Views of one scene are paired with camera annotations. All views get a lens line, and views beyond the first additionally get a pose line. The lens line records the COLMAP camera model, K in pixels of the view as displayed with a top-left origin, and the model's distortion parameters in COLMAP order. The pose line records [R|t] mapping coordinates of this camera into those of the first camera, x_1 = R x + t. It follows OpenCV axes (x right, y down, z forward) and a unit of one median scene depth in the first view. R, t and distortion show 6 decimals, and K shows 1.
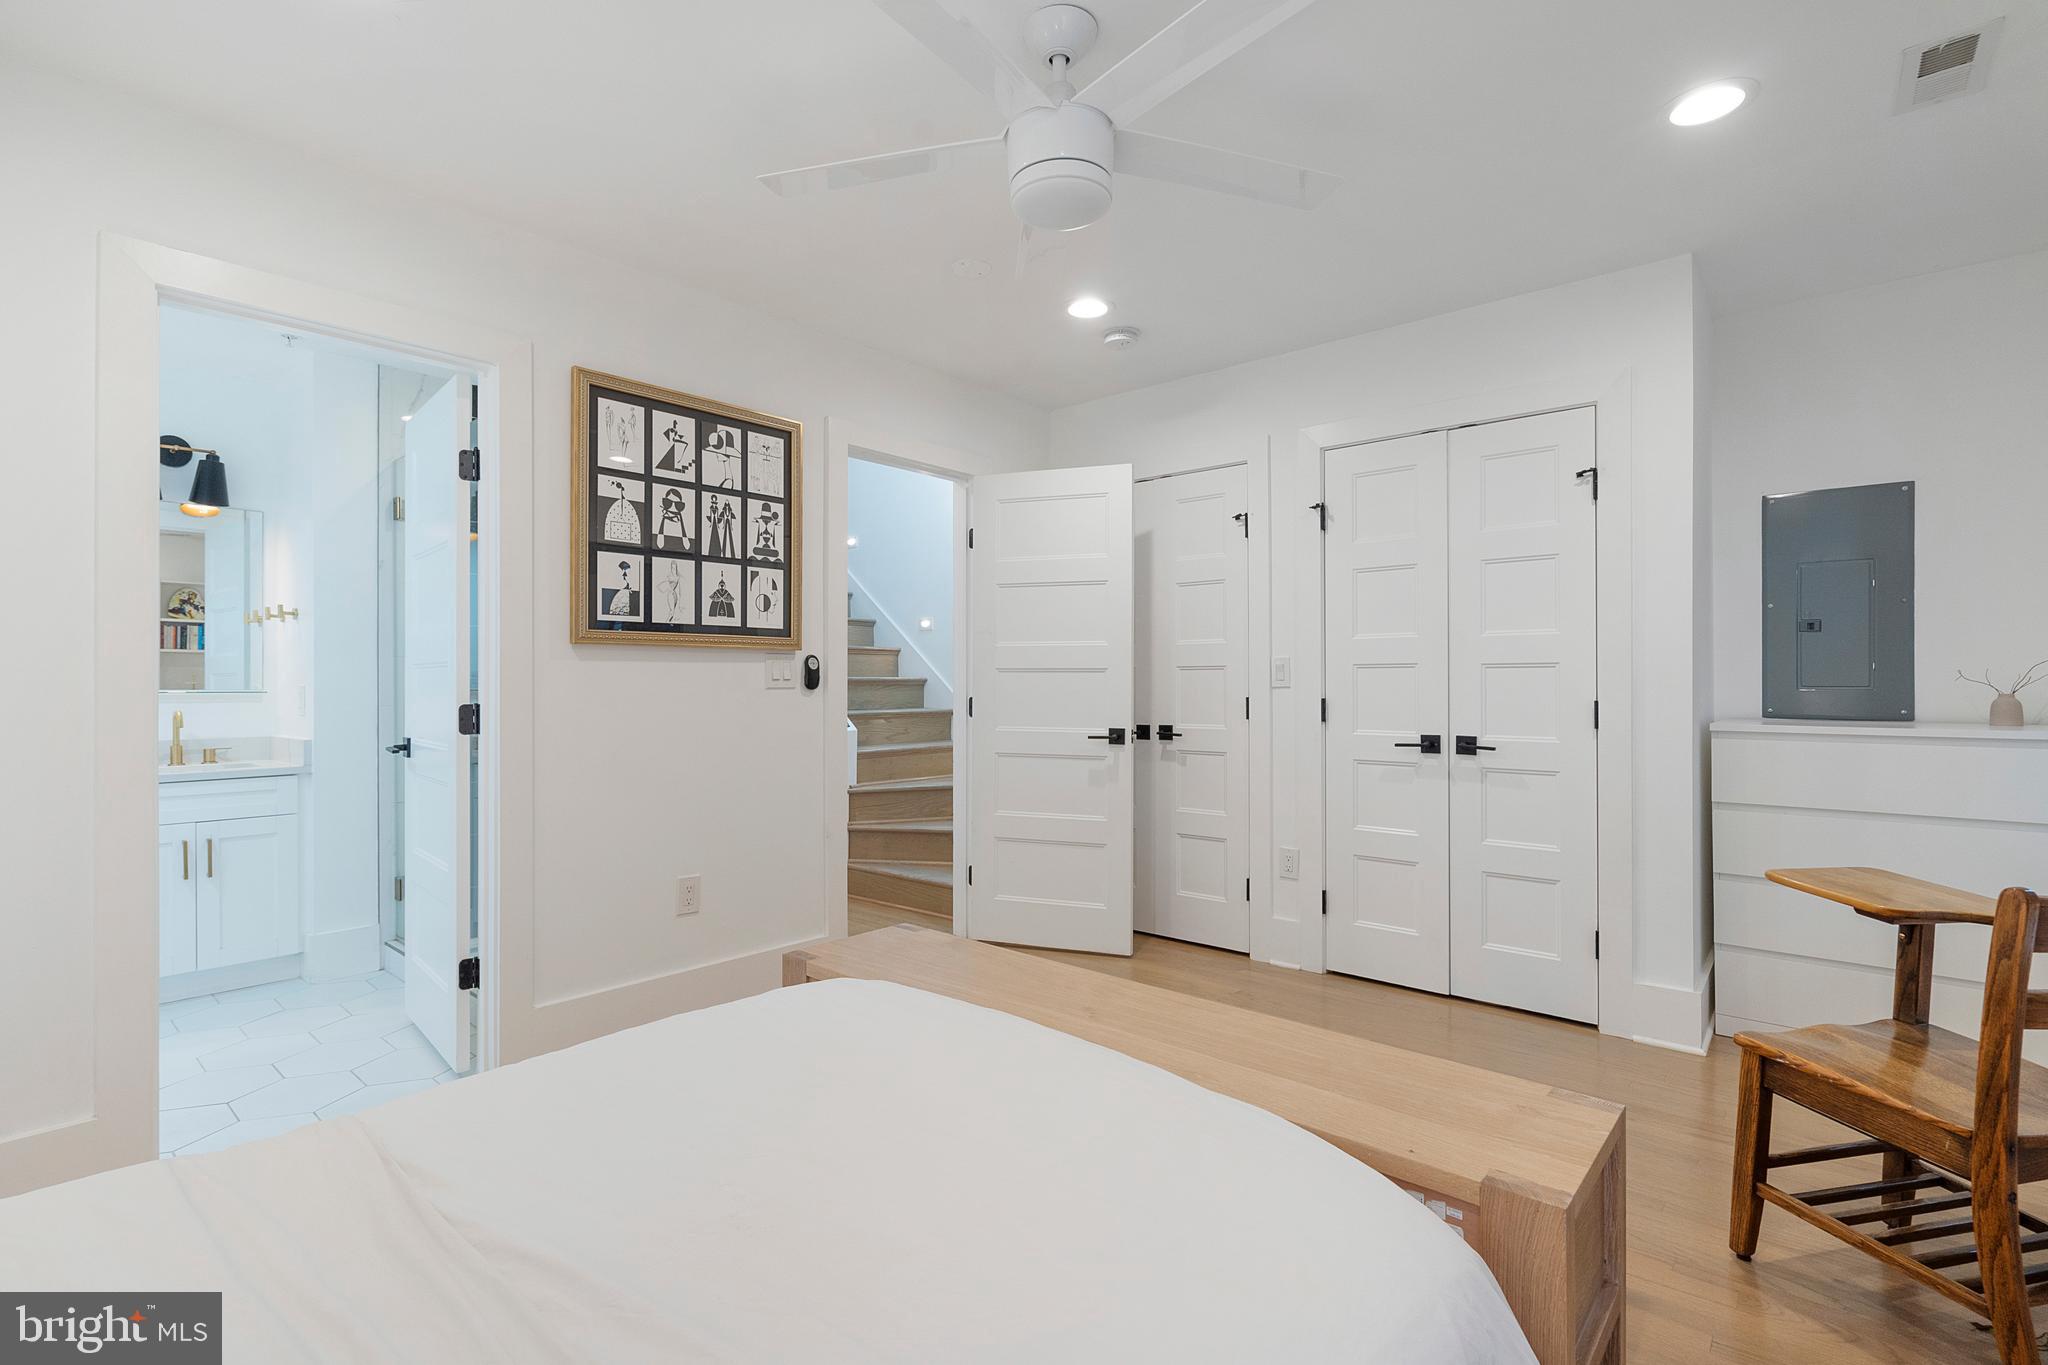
lens RADIAL K [[949.3, 0, 1028.3], [0, 949.3, 690.2], [0, 0, 1]] dist [0.000257, 0.000238]
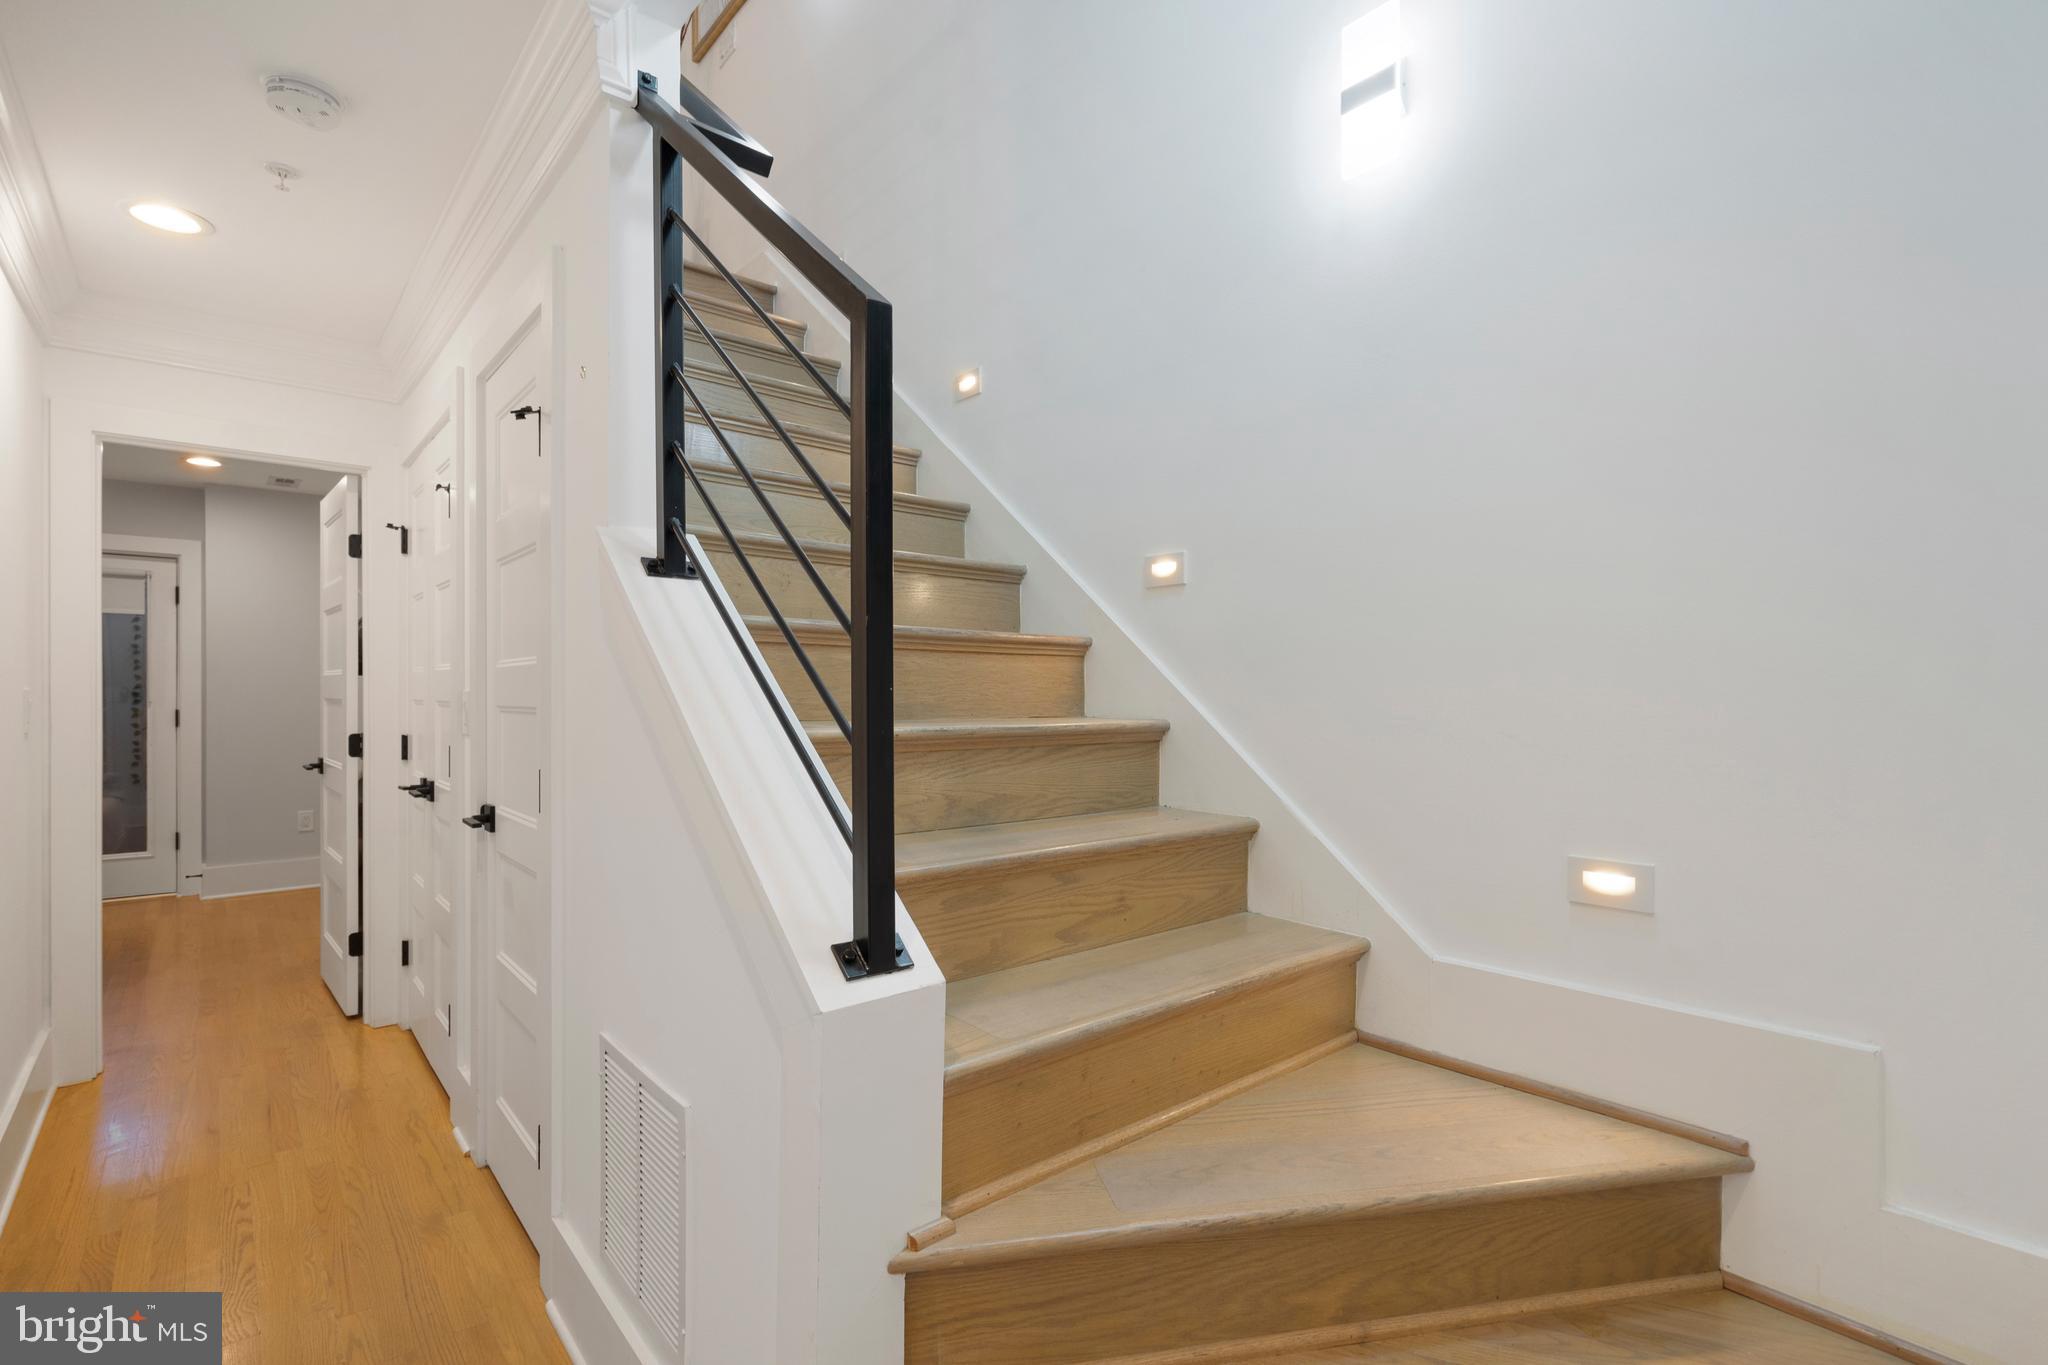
lens RADIAL K [[949.3, 0, 1028.3], [0, 949.3, 690.2], [0, 0, 1]] dist [0.000257, 0.000238]
pose [[0.988795, 0.011267, -0.148854, -0.111521], [-0.009217, 0.999853, 0.014453, -0.031498], [0.148995, -0.012919, 0.988754, 0.685608]]
